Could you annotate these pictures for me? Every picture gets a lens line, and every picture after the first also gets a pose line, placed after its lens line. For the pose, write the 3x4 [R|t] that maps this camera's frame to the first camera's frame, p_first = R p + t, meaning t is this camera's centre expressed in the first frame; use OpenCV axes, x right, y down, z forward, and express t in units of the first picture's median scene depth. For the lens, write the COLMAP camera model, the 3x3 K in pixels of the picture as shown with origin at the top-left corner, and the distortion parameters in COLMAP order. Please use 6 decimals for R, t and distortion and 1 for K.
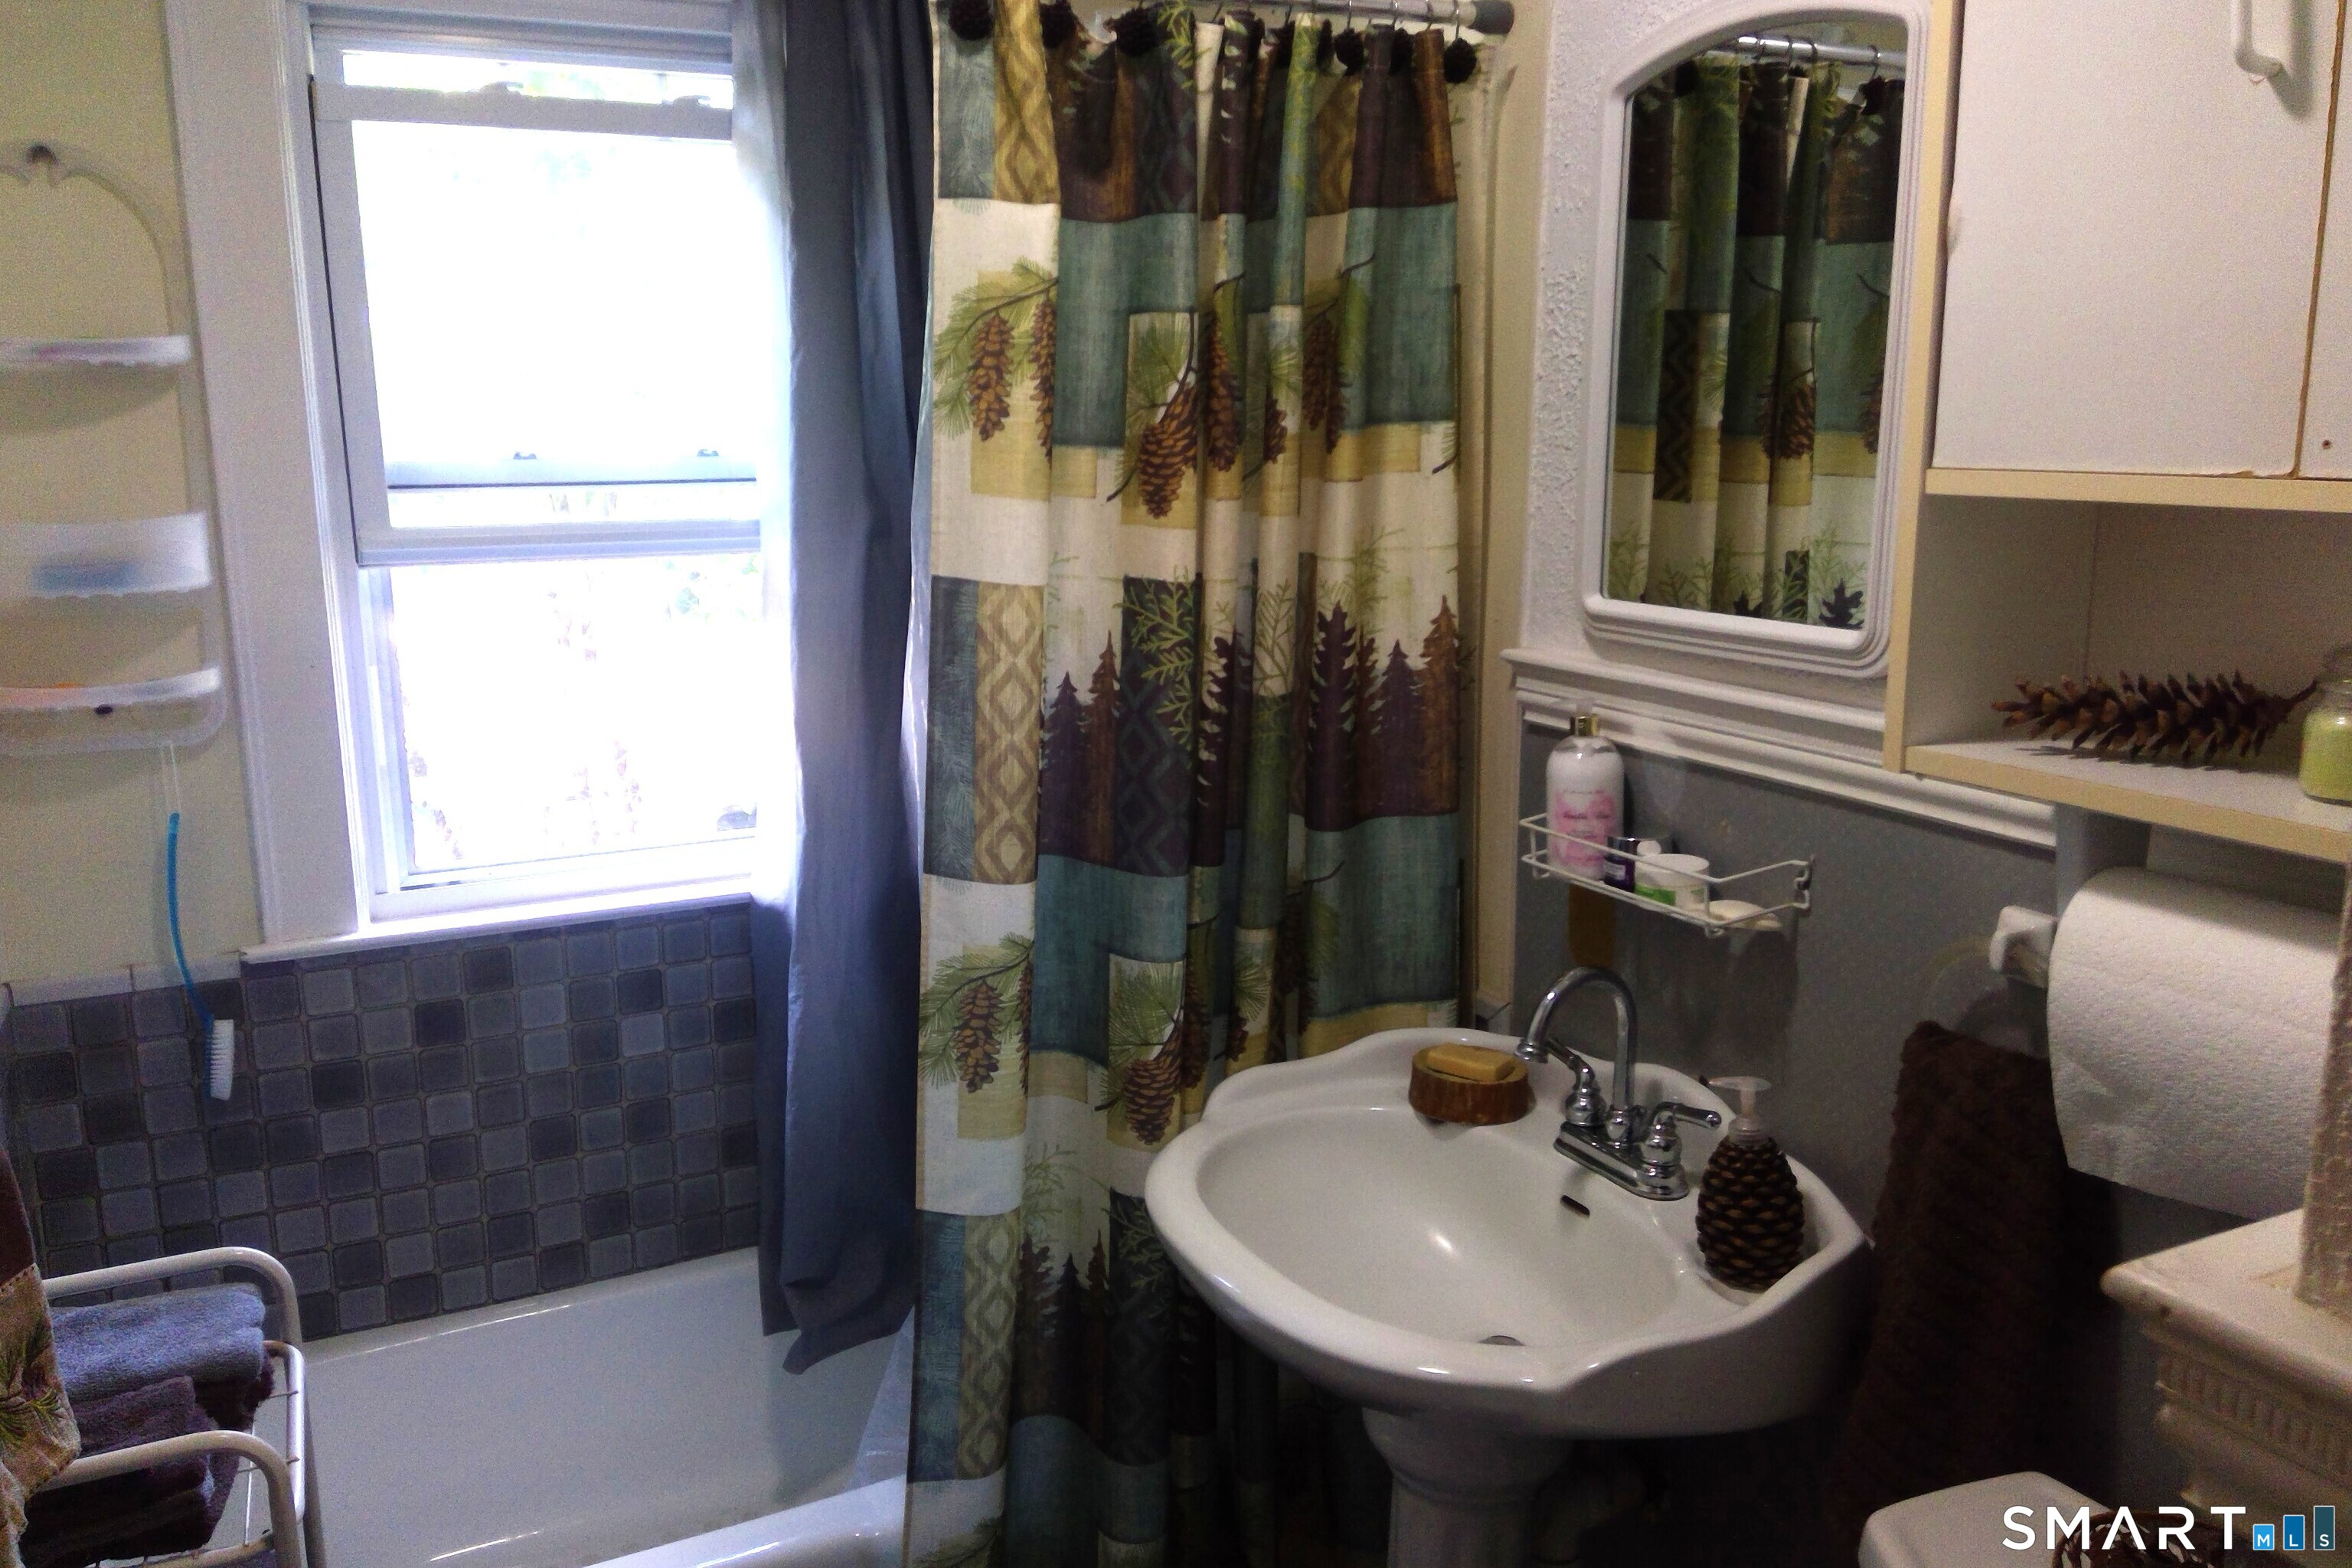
lens RADIAL K [[2001.7, 0, 1177.3], [0, 2001.7, 826.9], [0, 0, 1]] dist [0.095288, 0.001710]
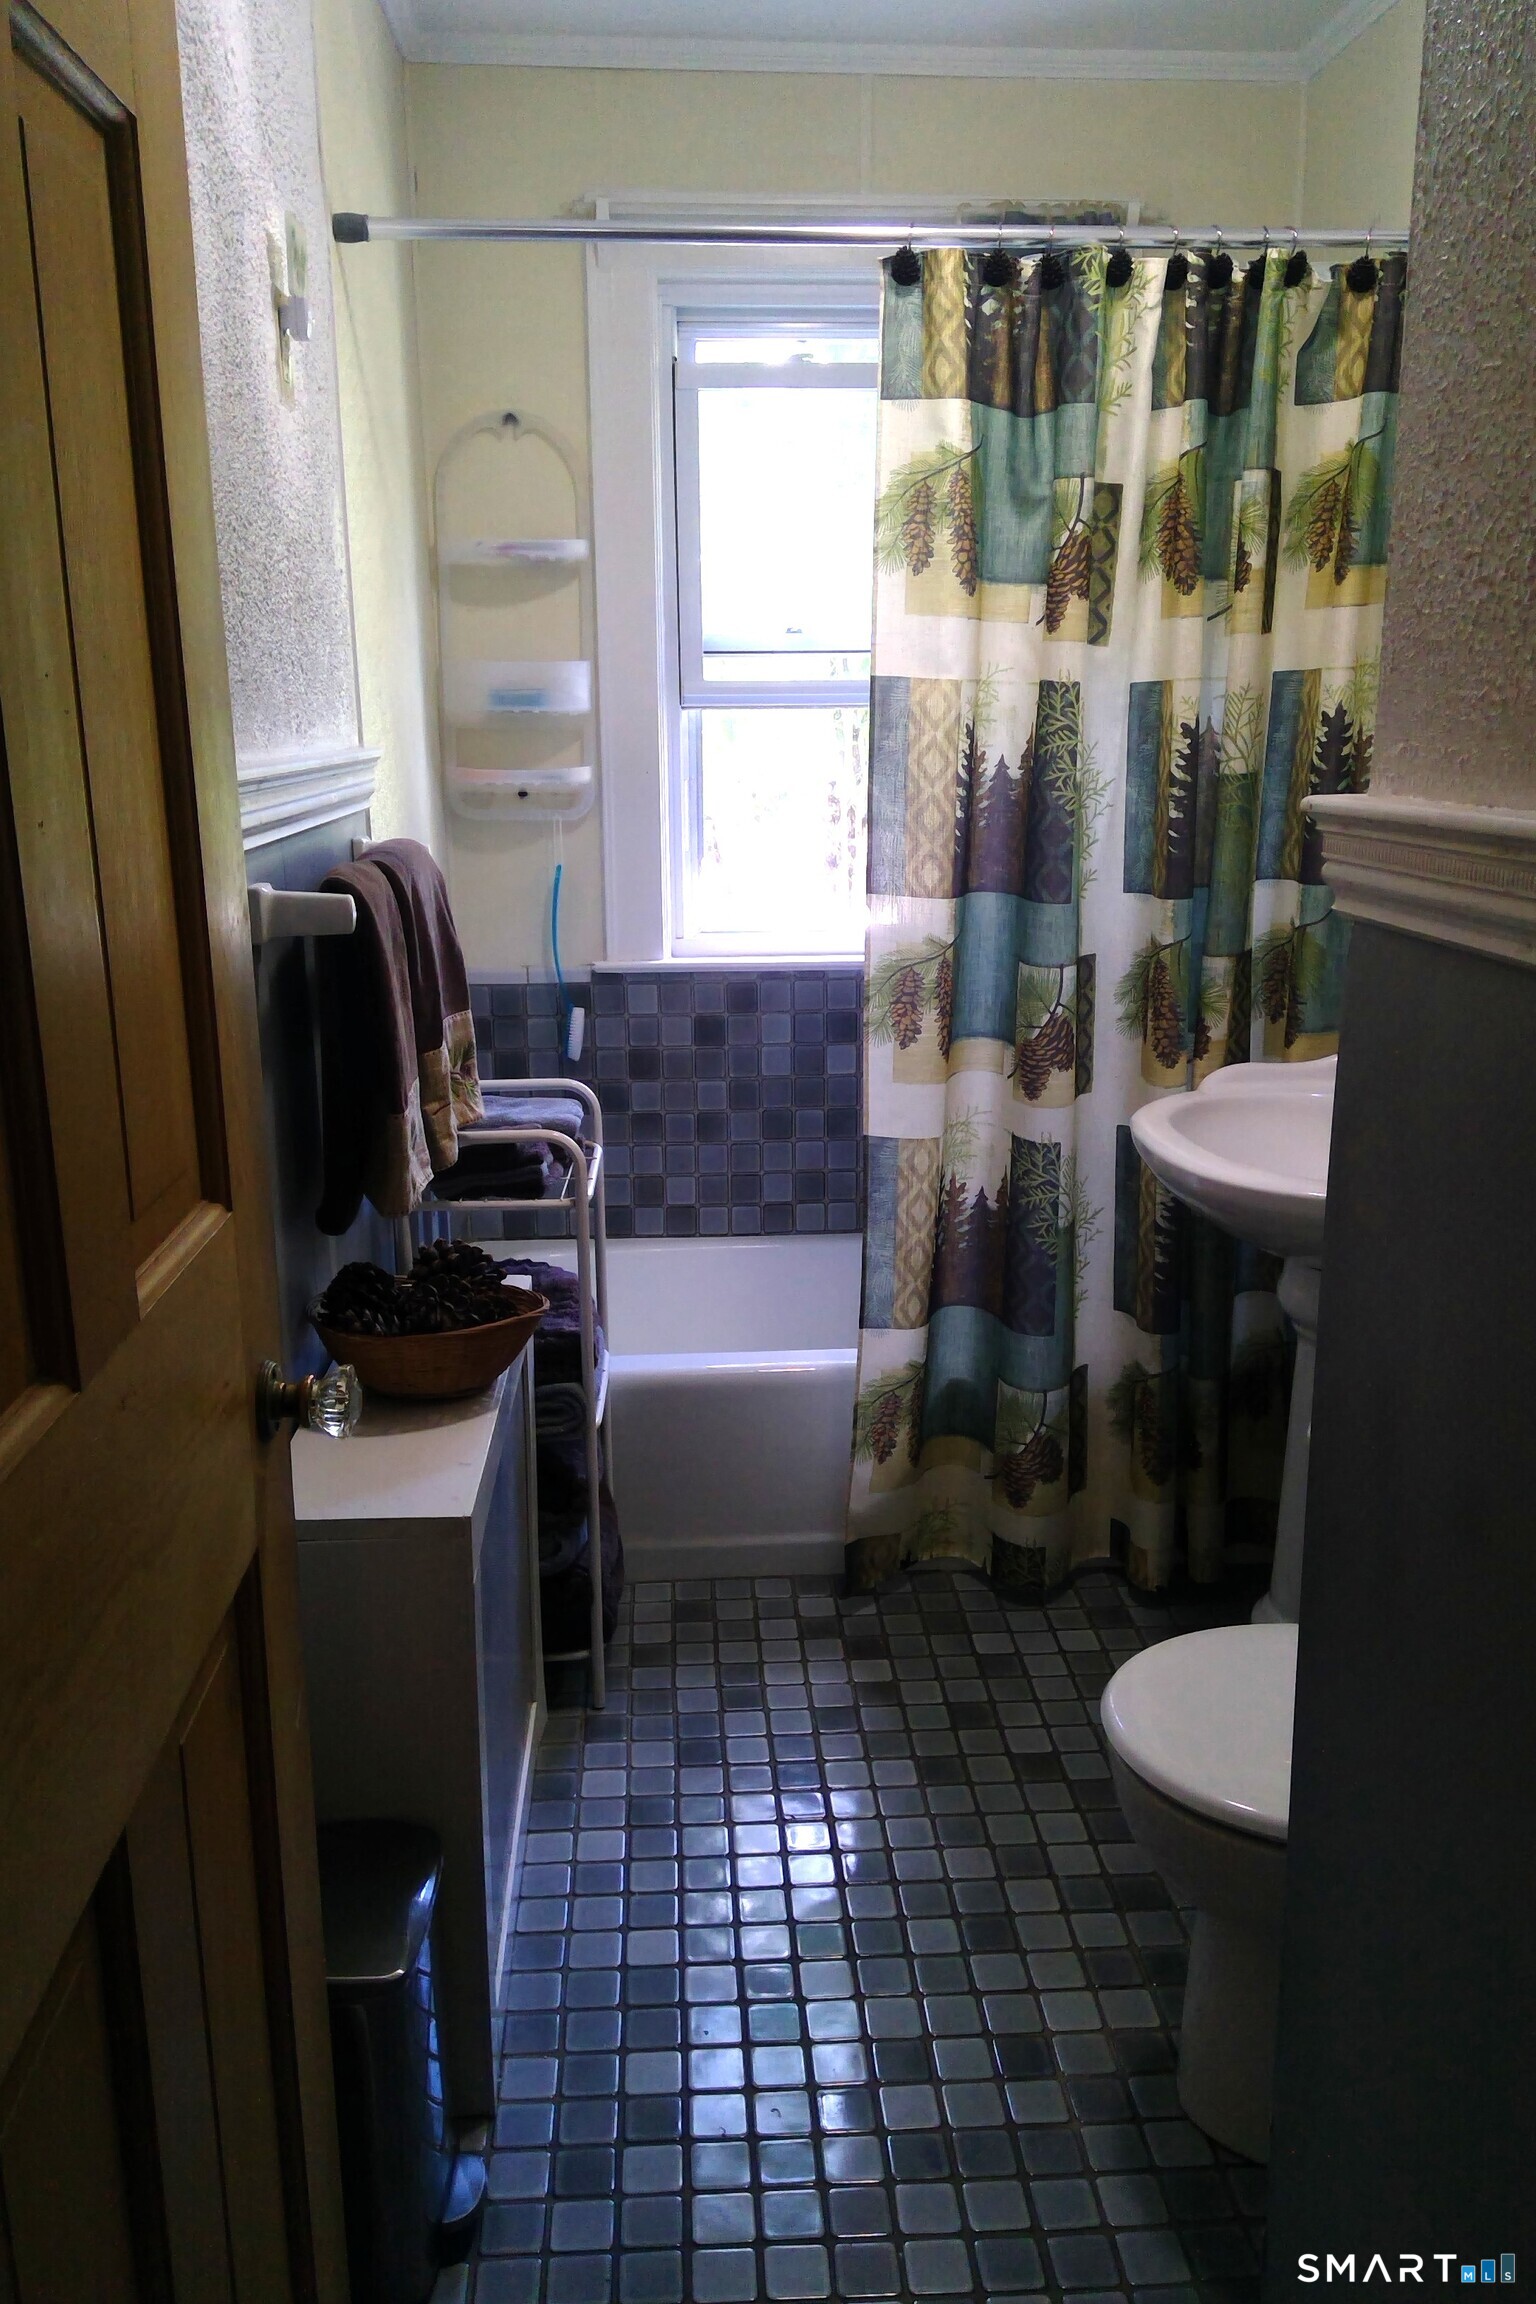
lens RADIAL K [[1875.7, 0, 768.0], [0, 1875.7, 1152.0], [0, 0, 1]] dist [0.083932, -0.001516]
pose [[0.883752, 0.125461, -0.450825, 0.320375], [-0.099025, 0.991712, 0.081866, 0.079659], [0.457359, -0.027706, 0.888851, -0.177844]]
